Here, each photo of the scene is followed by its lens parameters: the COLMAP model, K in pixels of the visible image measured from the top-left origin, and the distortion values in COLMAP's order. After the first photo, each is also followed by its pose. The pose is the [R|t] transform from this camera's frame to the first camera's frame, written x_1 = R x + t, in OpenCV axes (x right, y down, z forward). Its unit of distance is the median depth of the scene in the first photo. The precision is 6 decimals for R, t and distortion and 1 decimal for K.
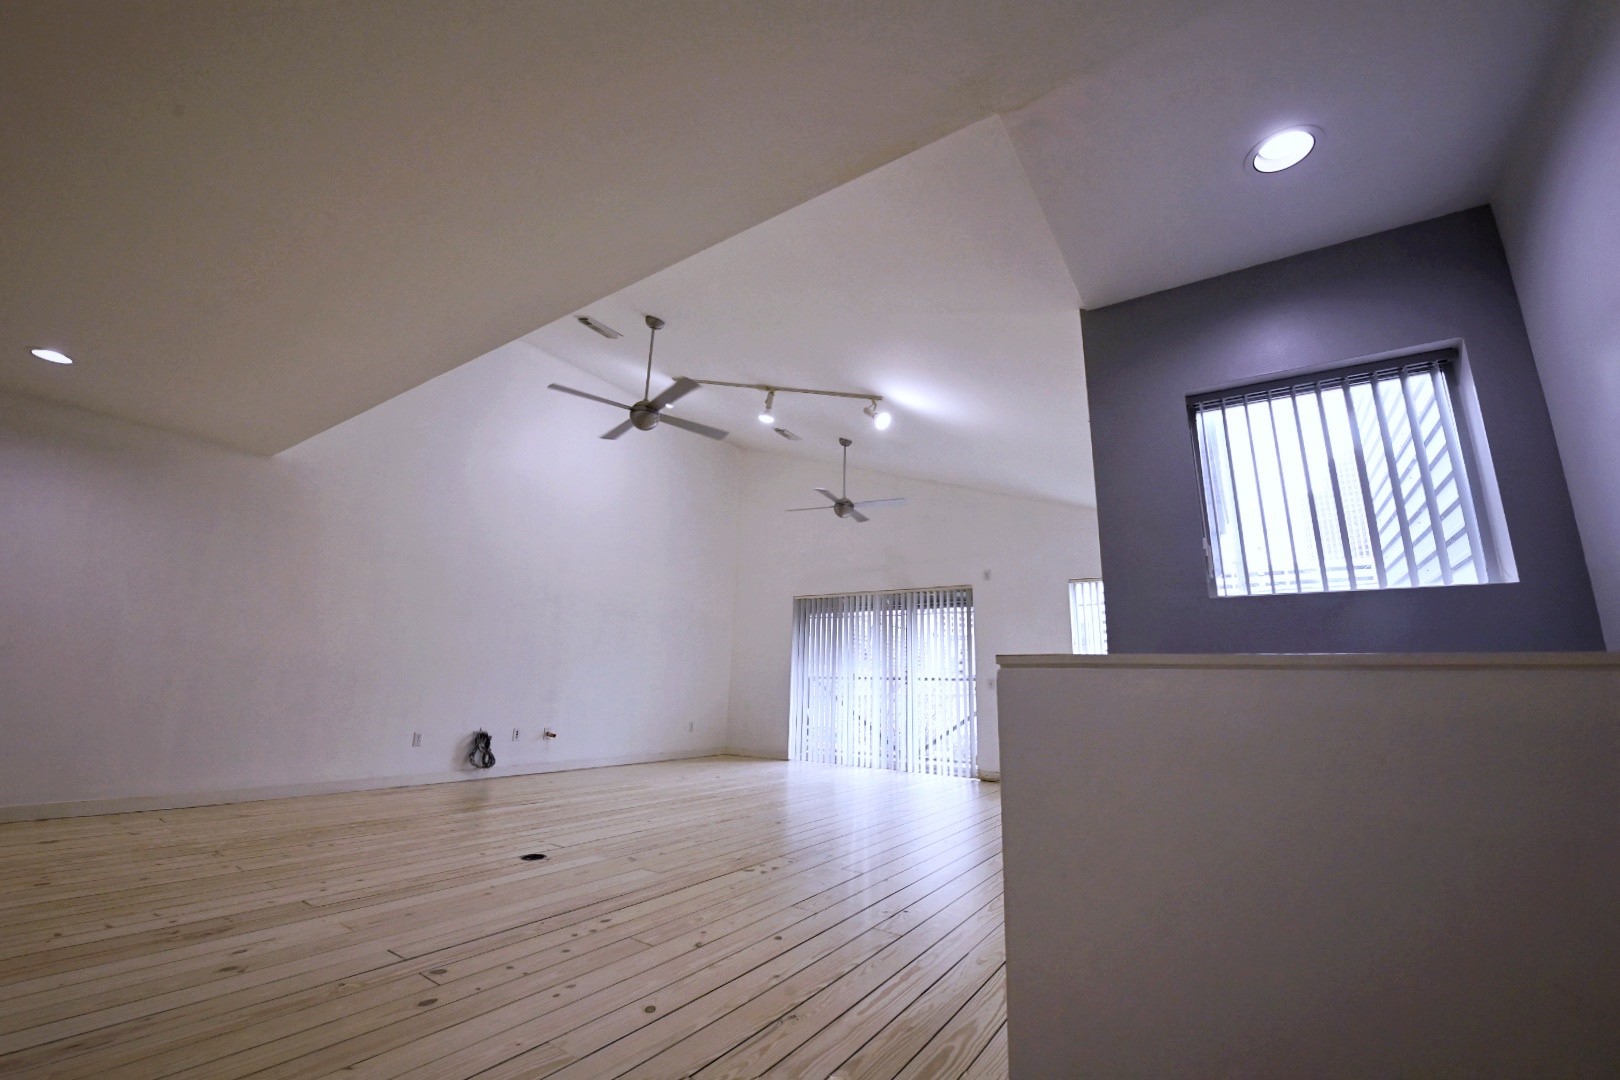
lens RADIAL K [[645.5, 0, 810.3], [0, 645.5, 536.0], [0, 0, 1]] dist [-0.015939, -0.000150]
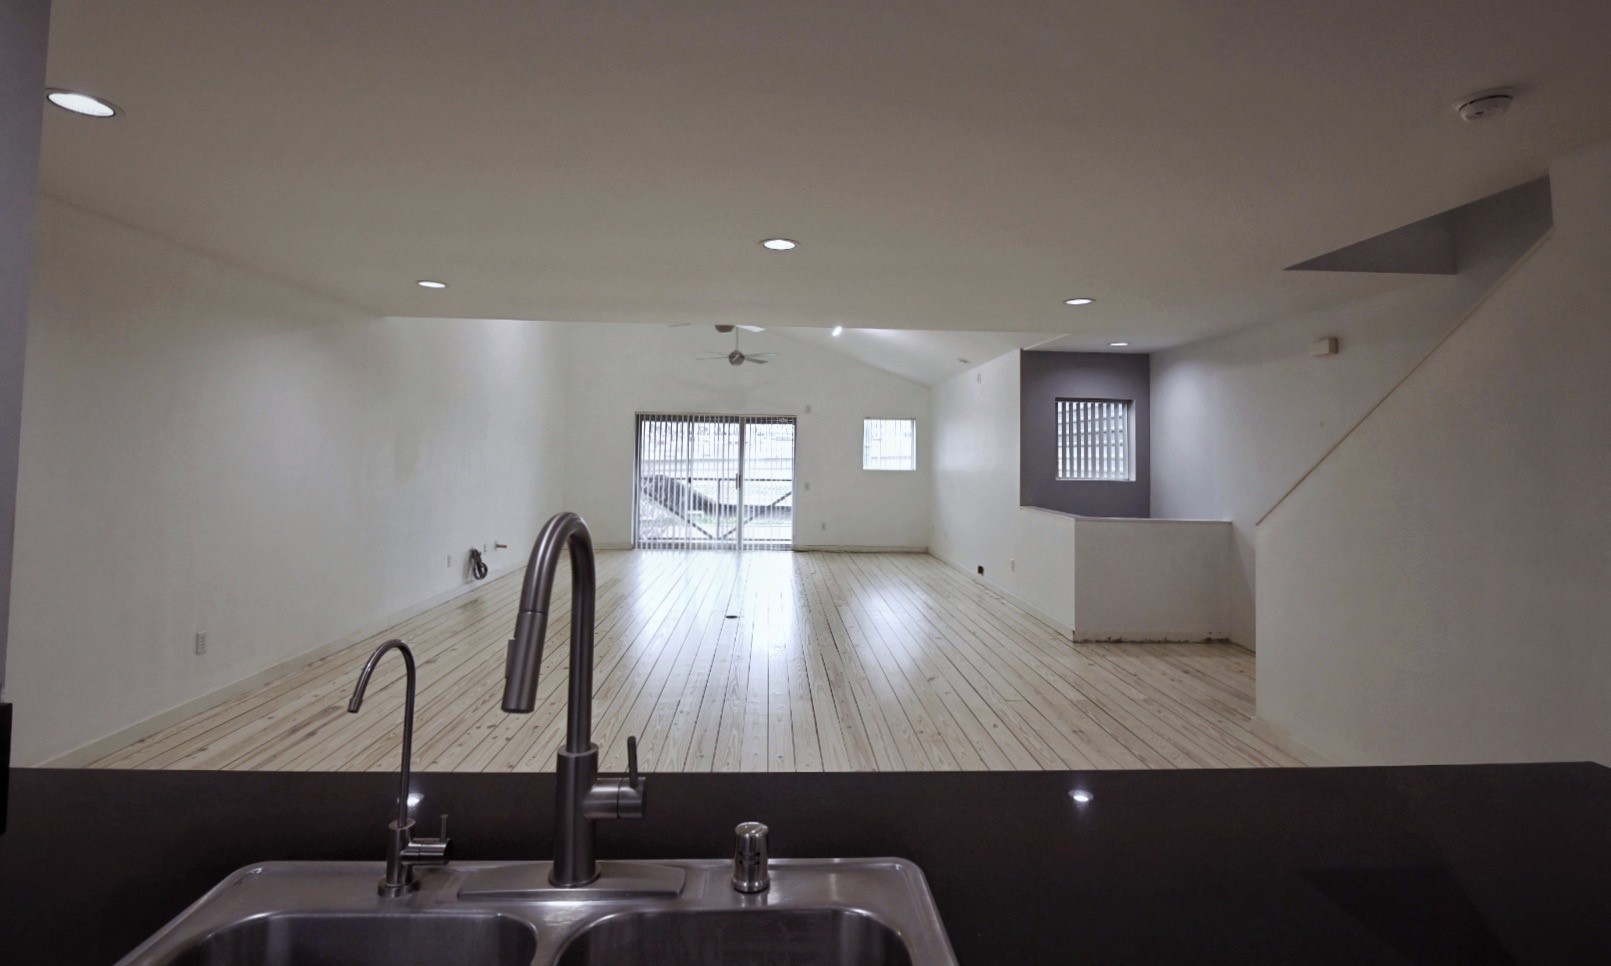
lens RADIAL K [[765.7, 0, 803.6], [0, 765.7, 415.2], [0, 0, 1]] dist [-0.001230, -0.000096]
pose [[0.807502, 0.019605, 0.589539, -0.878504], [-0.133559, 0.979568, 0.150362, -0.213020], [-0.574546, -0.200156, 0.793621, -0.365747]]
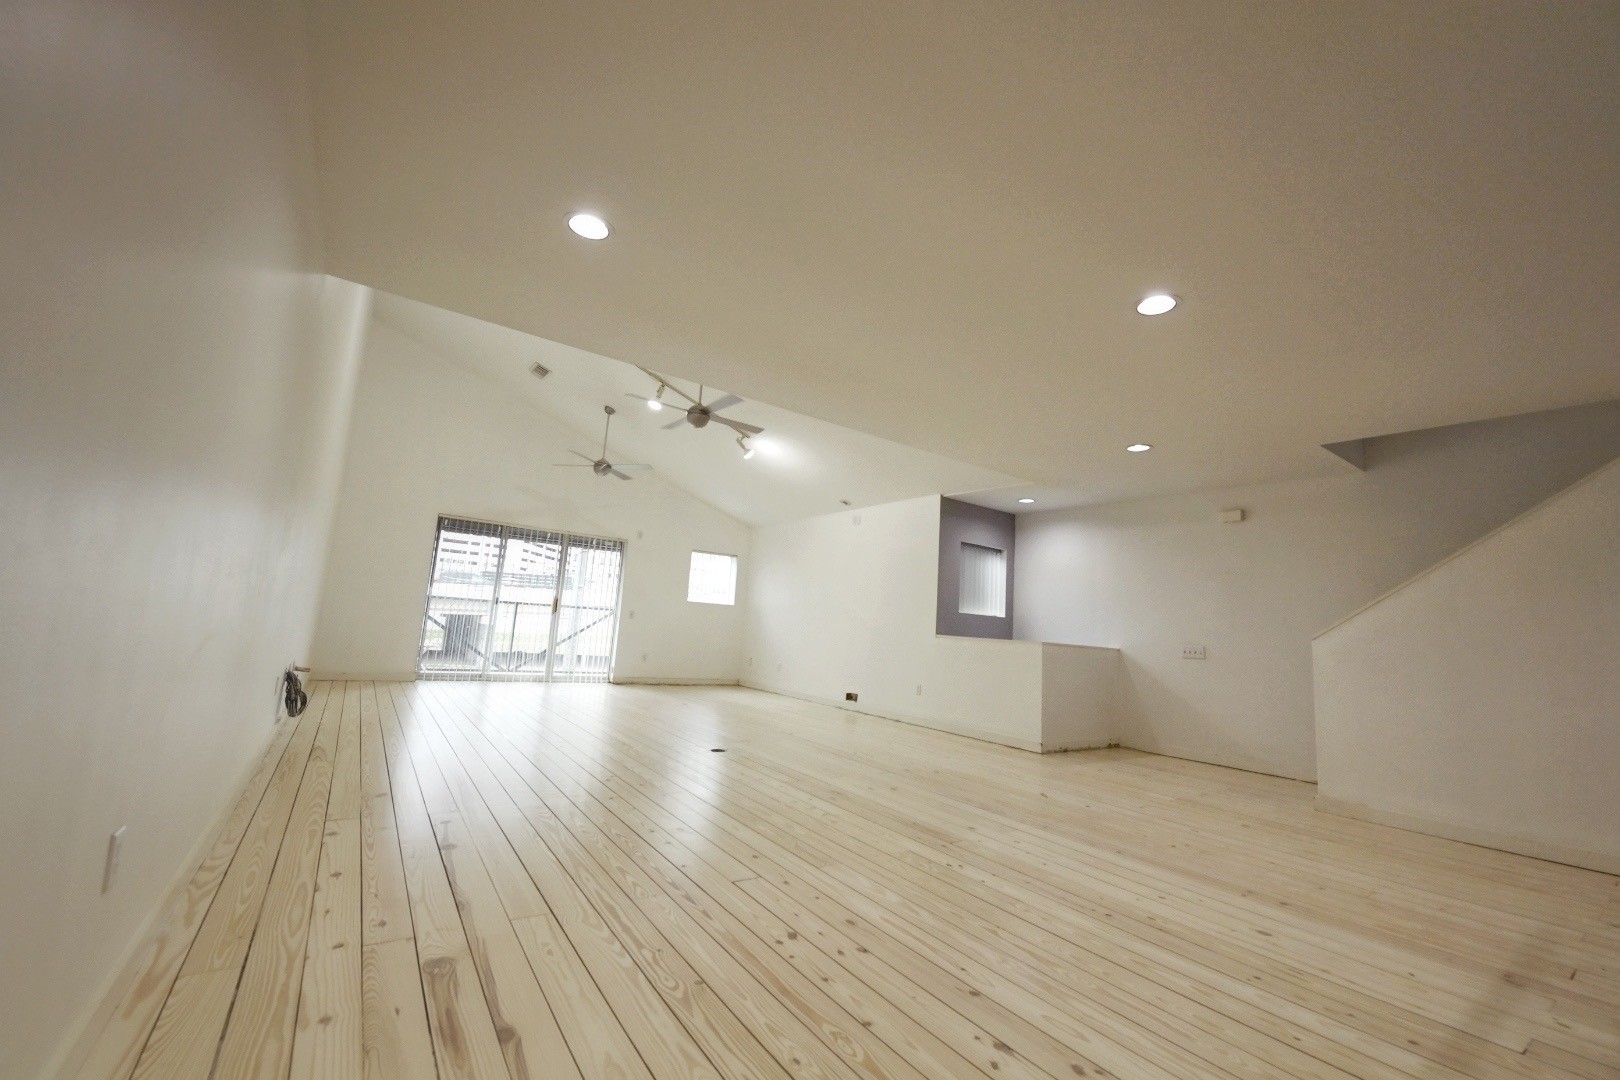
lens RADIAL K [[645.5, 0, 810.3], [0, 645.5, 536.0], [0, 0, 1]] dist [-0.015939, -0.000150]
pose [[0.367237, 0.134823, 0.920304, -1.036626], [-0.273365, 0.961386, -0.031759, 0.012472], [-0.889049, -0.239916, 0.389913, 0.213559]]
